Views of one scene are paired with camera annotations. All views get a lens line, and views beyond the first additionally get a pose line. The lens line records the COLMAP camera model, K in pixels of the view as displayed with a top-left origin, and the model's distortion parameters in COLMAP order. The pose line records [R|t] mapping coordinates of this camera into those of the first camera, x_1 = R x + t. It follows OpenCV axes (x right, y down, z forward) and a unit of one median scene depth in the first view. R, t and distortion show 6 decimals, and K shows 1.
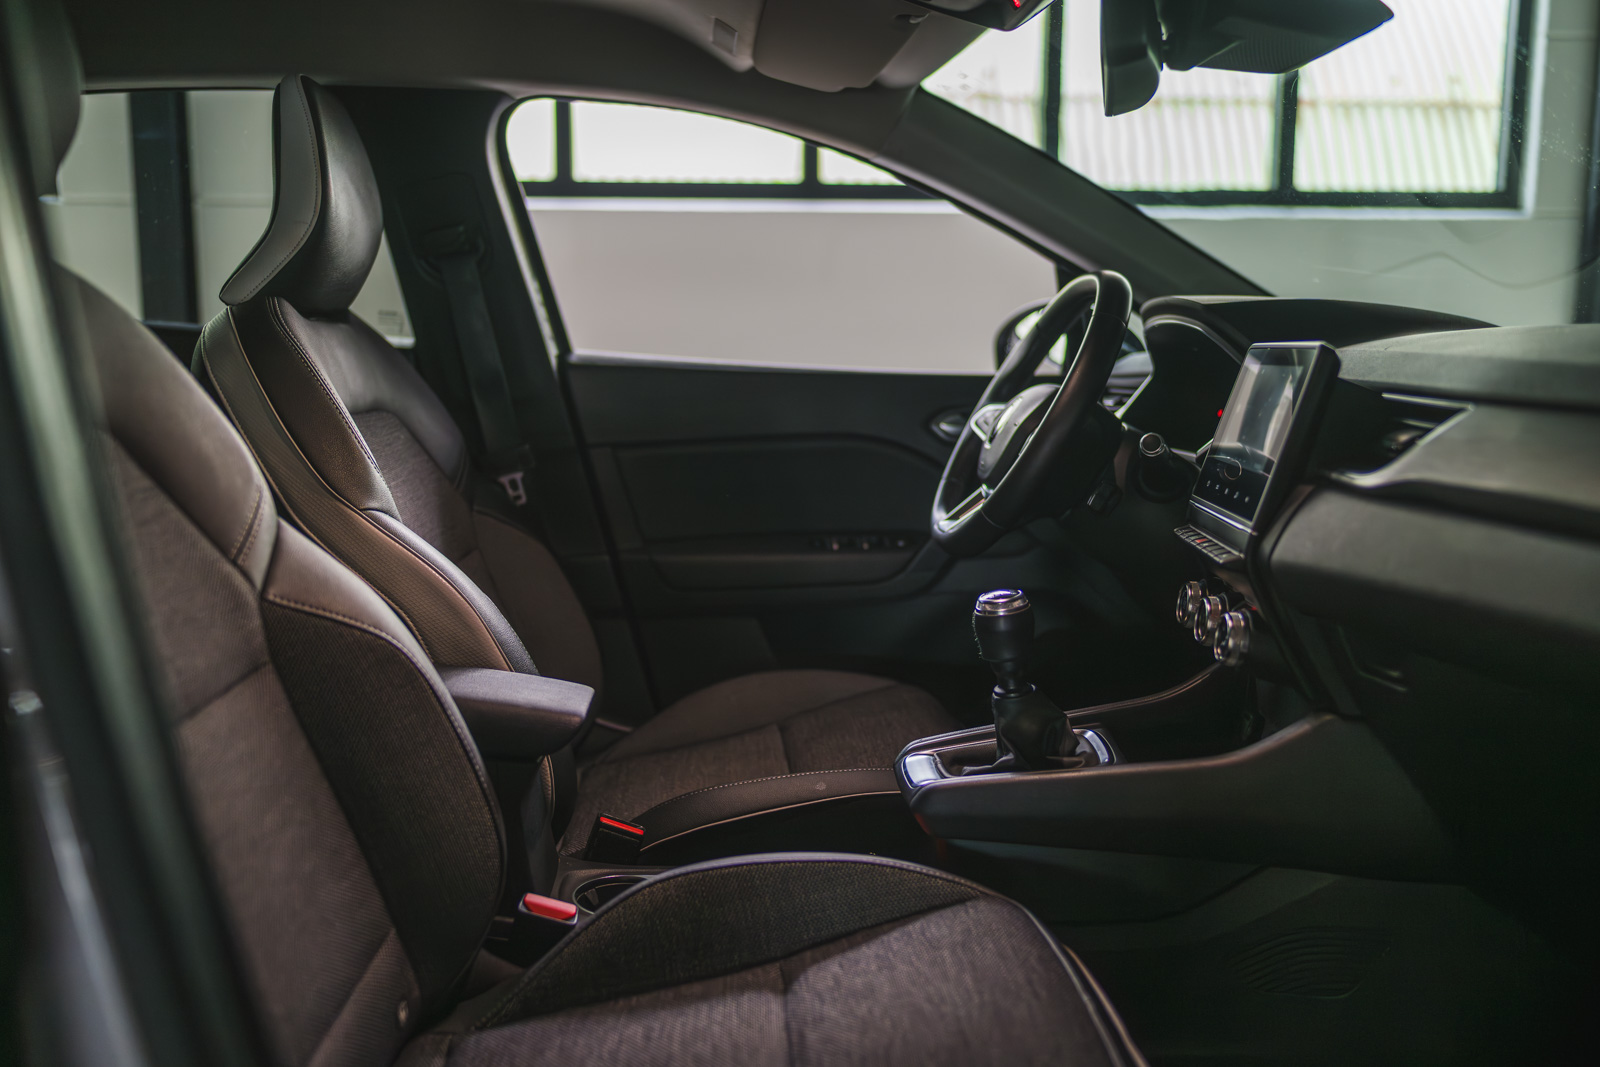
lens RADIAL K [[1275.7, 0, 801.0], [0, 1275.7, 582.7], [0, 0, 1]] dist [-0.000092, 0.003137]
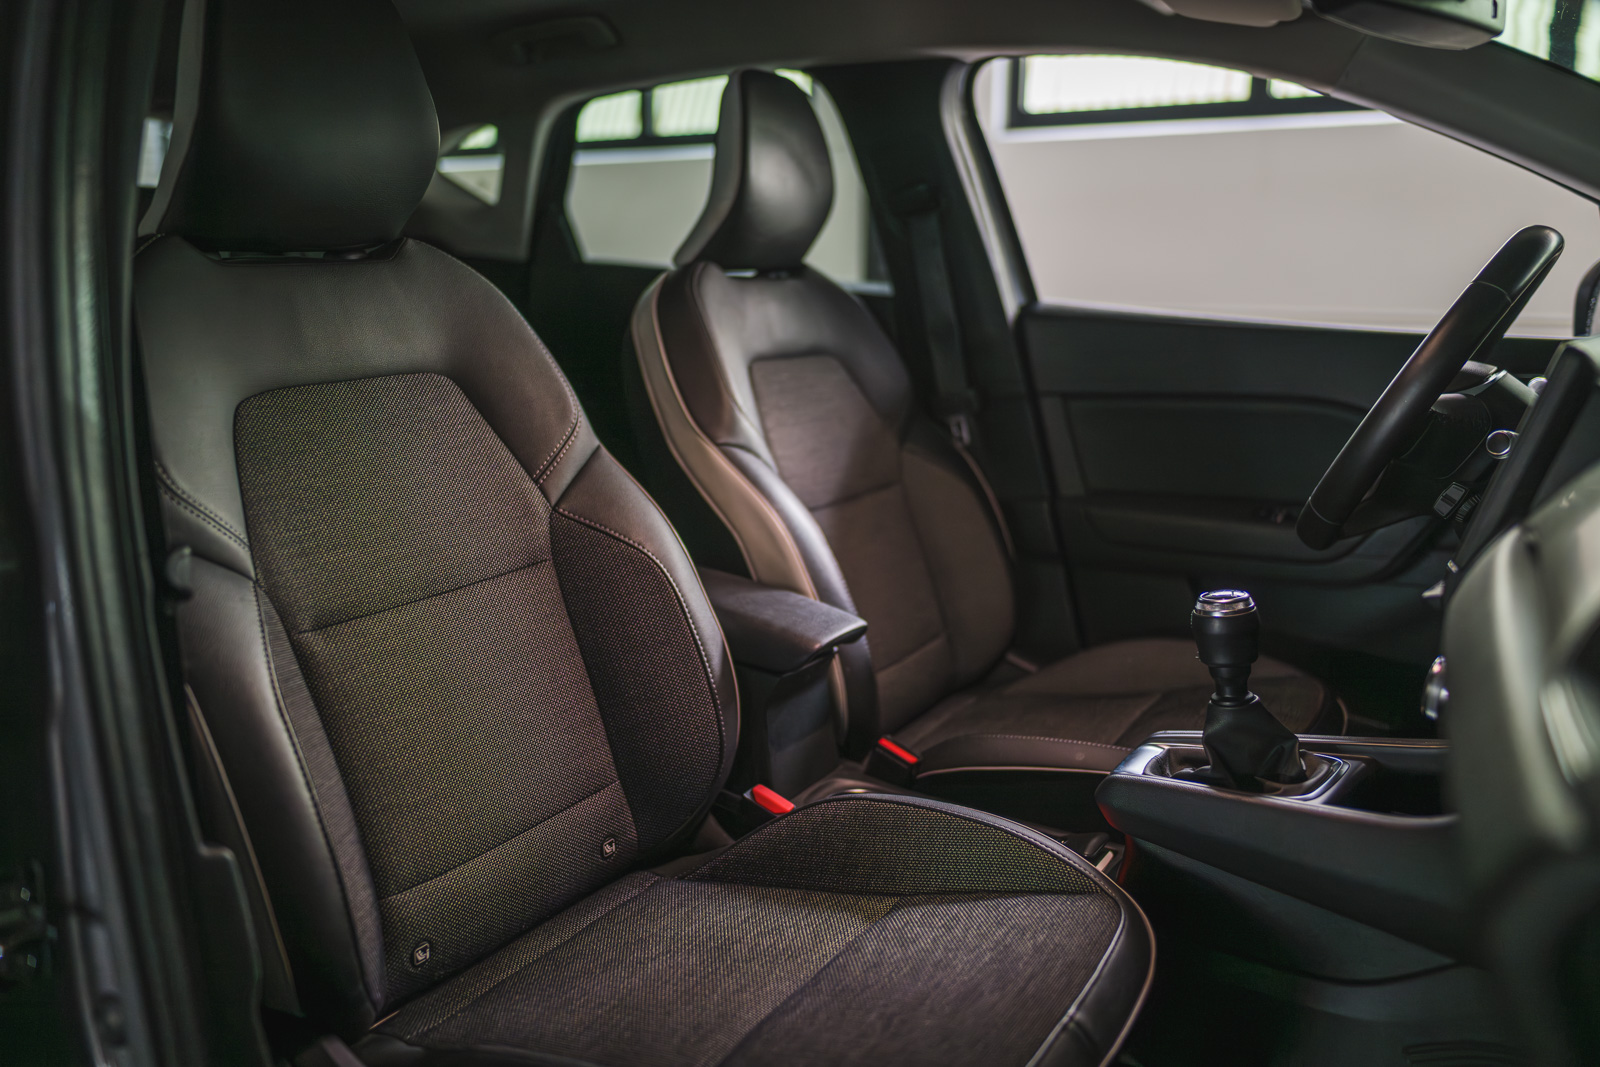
lens RADIAL K [[1275.7, 0, 801.0], [0, 1275.7, 582.7], [0, 0, 1]] dist [-0.000092, 0.003137]
pose [[0.806401, 0.147545, -0.572668, 0.437048], [-0.108002, 0.988833, 0.102685, -0.061233], [0.581424, -0.020956, 0.813331, 0.066088]]
